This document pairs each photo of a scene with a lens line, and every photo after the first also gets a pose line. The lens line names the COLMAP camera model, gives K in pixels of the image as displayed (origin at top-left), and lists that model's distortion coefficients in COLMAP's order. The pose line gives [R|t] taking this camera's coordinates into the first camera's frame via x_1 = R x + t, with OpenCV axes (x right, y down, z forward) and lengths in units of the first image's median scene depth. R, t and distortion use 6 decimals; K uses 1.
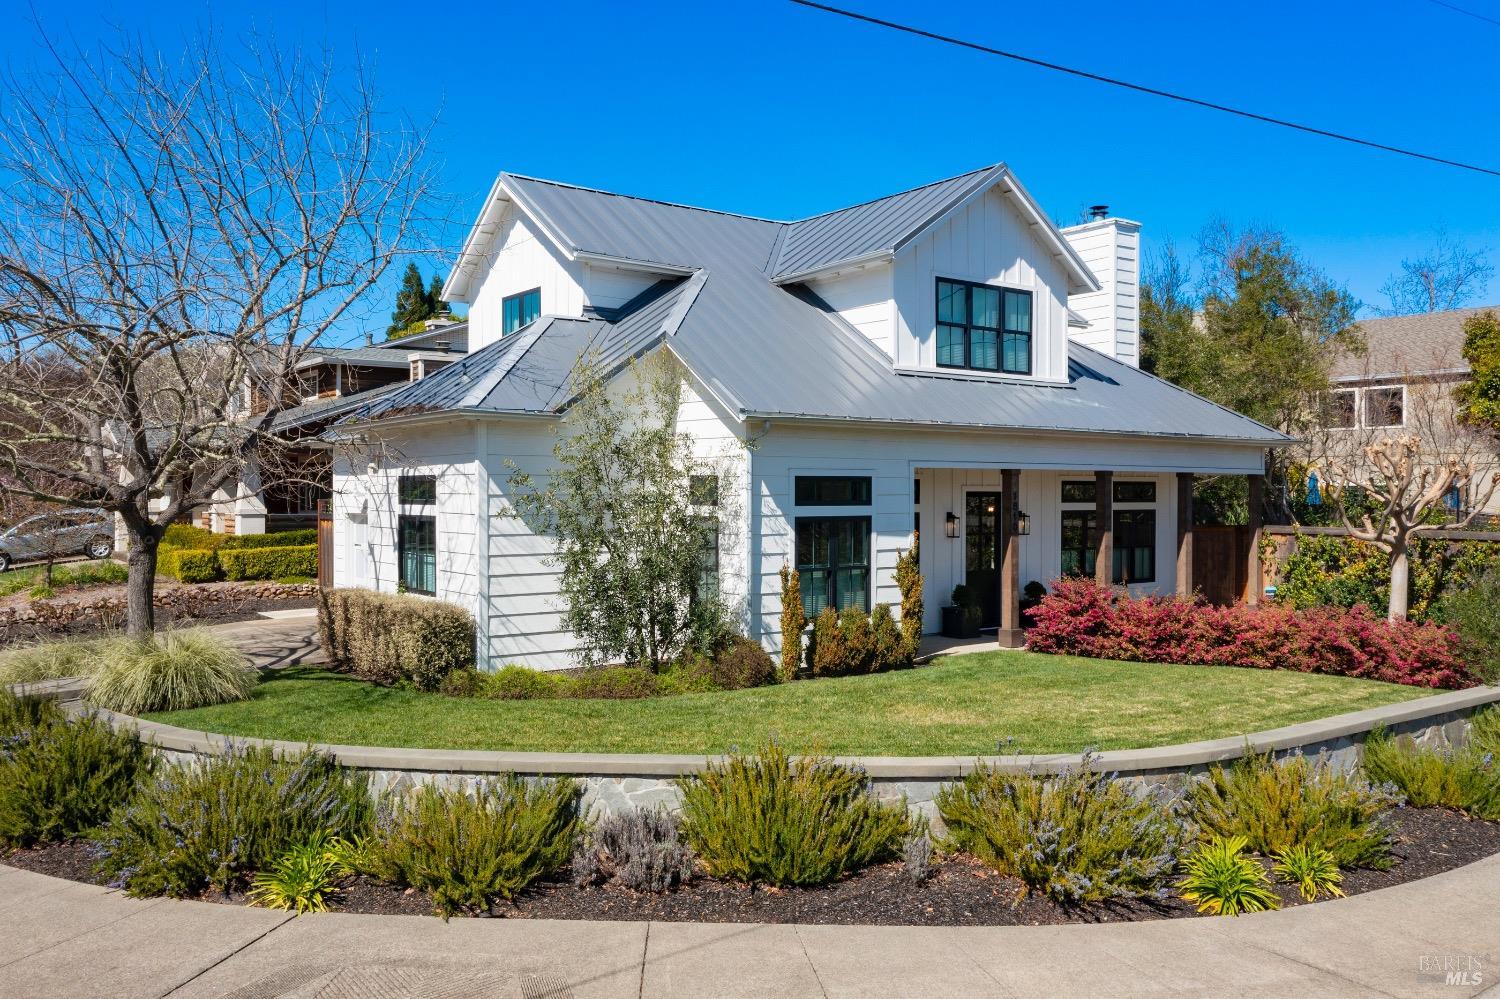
lens RADIAL K [[1198.0, 0, 750.0], [0, 1198.0, 499.5], [0, 0, 1]] dist [0.008456, 0.009170]
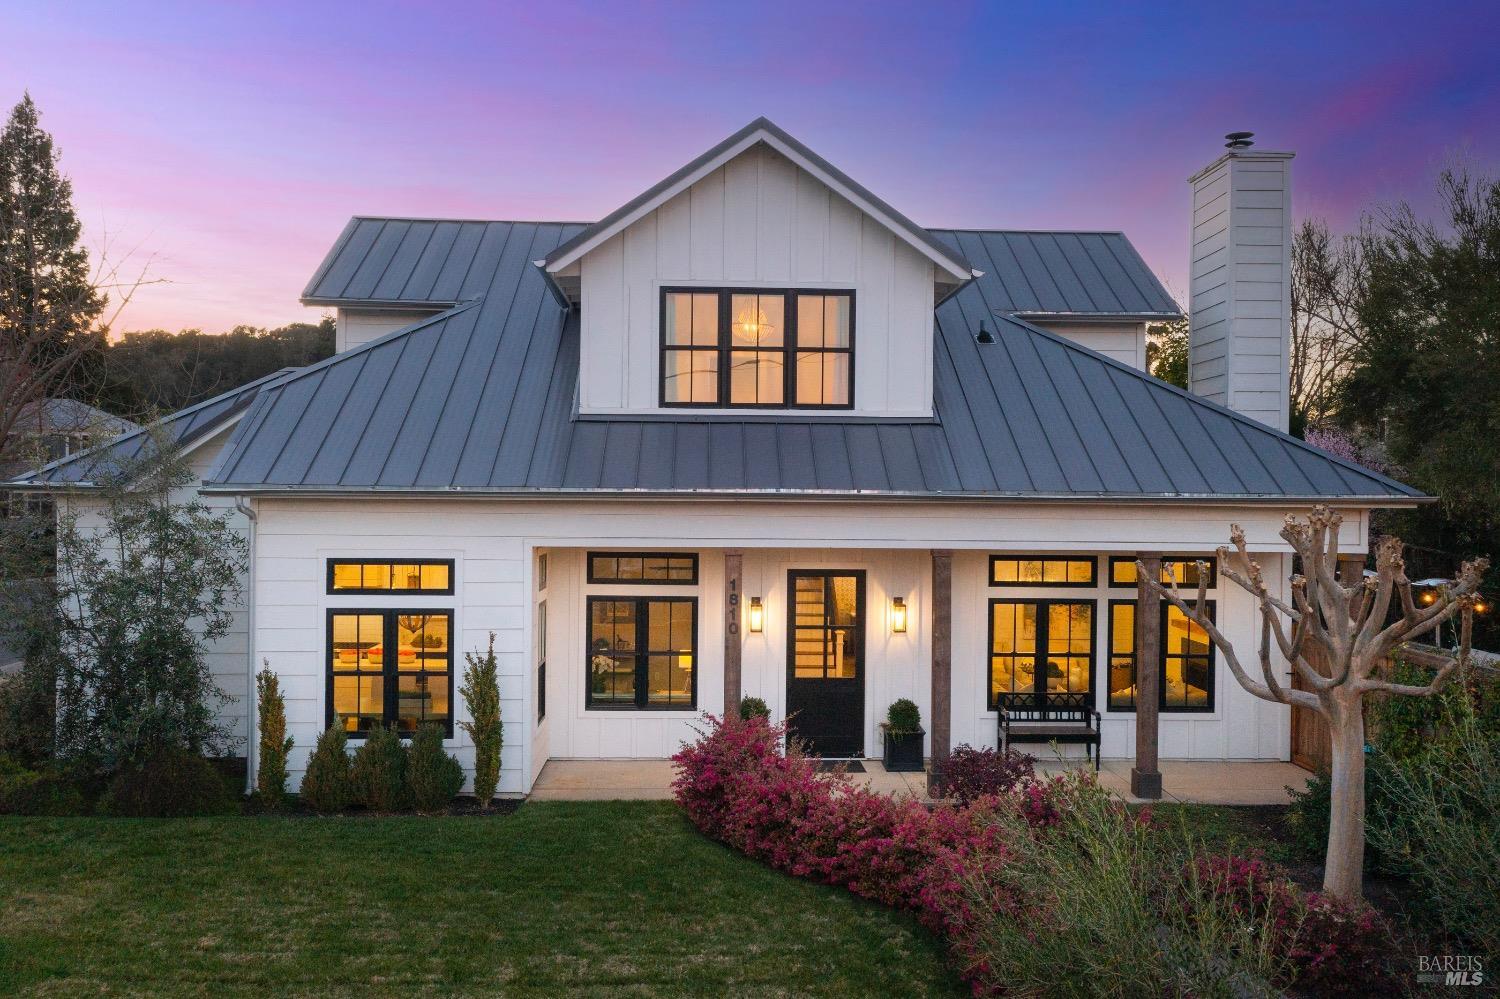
lens RADIAL K [[1198.0, 0, 750.0], [0, 1198.0, 499.5], [0, 0, 1]] dist [0.008456, 0.009170]
pose [[0.820582, 0.010407, -0.571434, 0.706100], [-0.011616, 0.999931, 0.001530, -0.061177], [0.571411, 0.005383, 0.820647, 0.465892]]
